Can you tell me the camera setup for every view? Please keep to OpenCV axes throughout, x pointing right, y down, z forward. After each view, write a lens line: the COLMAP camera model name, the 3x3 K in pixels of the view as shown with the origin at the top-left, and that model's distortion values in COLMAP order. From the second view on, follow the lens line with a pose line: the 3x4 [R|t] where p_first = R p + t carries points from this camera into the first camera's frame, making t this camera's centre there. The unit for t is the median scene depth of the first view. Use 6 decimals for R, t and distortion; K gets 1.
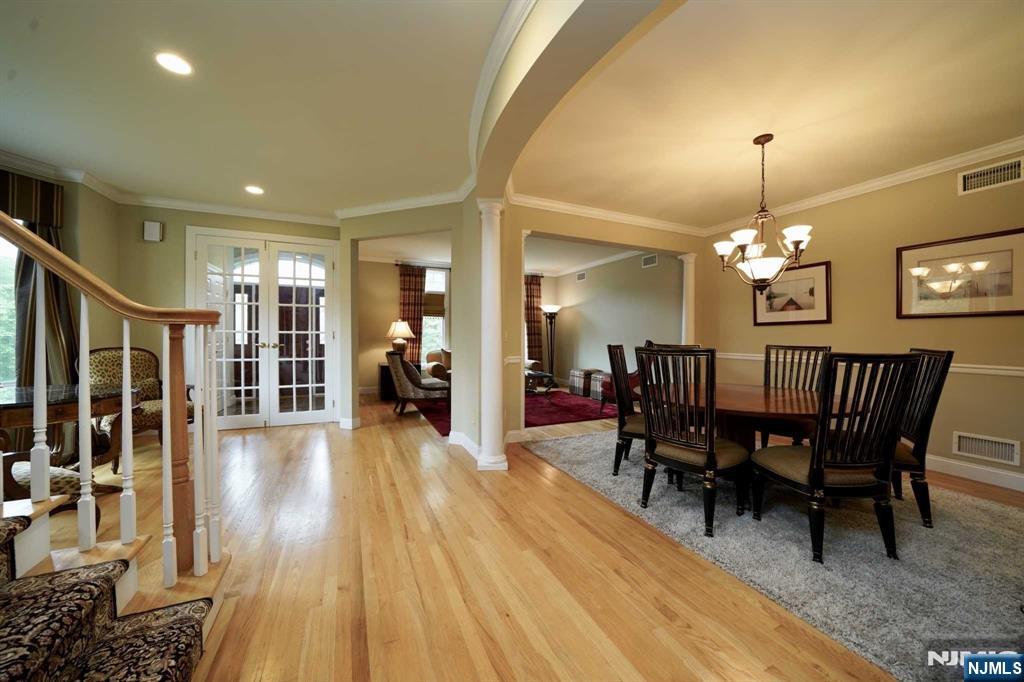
lens RADIAL K [[355.0, 0, 511.5], [0, 355.0, 338.9], [0, 0, 1]] dist [-0.026794, 0.003471]
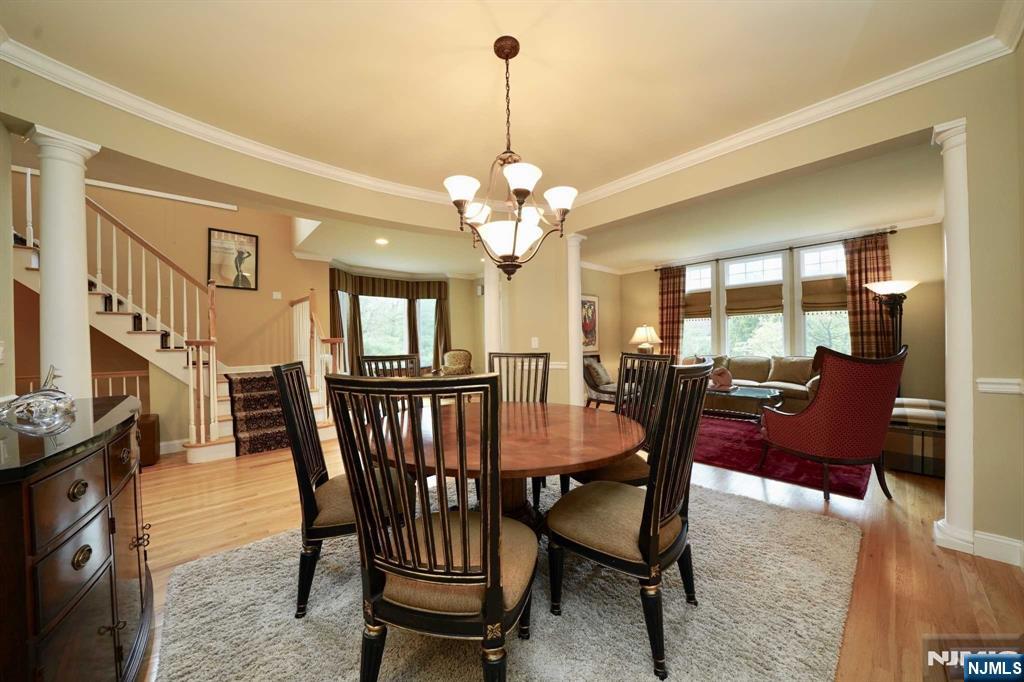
lens RADIAL K [[355.0, 0, 515.4], [0, 355.0, 341.8], [0, 0, 1]] dist [-0.026794, 0.003471]
pose [[0.320208, -0.011304, -0.947280, 0.483616], [0.011779, 0.999899, -0.007951, -0.002186], [0.947274, -0.008612, 0.320309, 0.286831]]
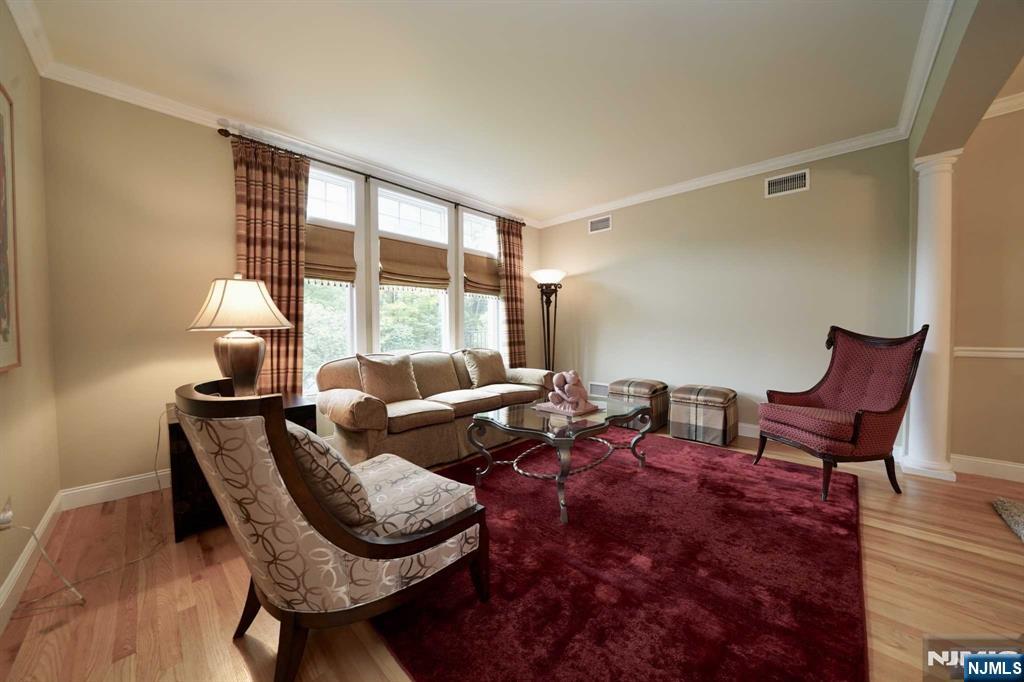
lens RADIAL K [[355.0, 0, 510.8], [0, 355.0, 341.0], [0, 0, 1]] dist [-0.026794, 0.003471]
pose [[0.930130, -0.026072, 0.366303, -0.178145], [0.018803, 0.999549, 0.023398, 0.004579], [-0.366748, -0.014875, 0.930201, 0.534682]]
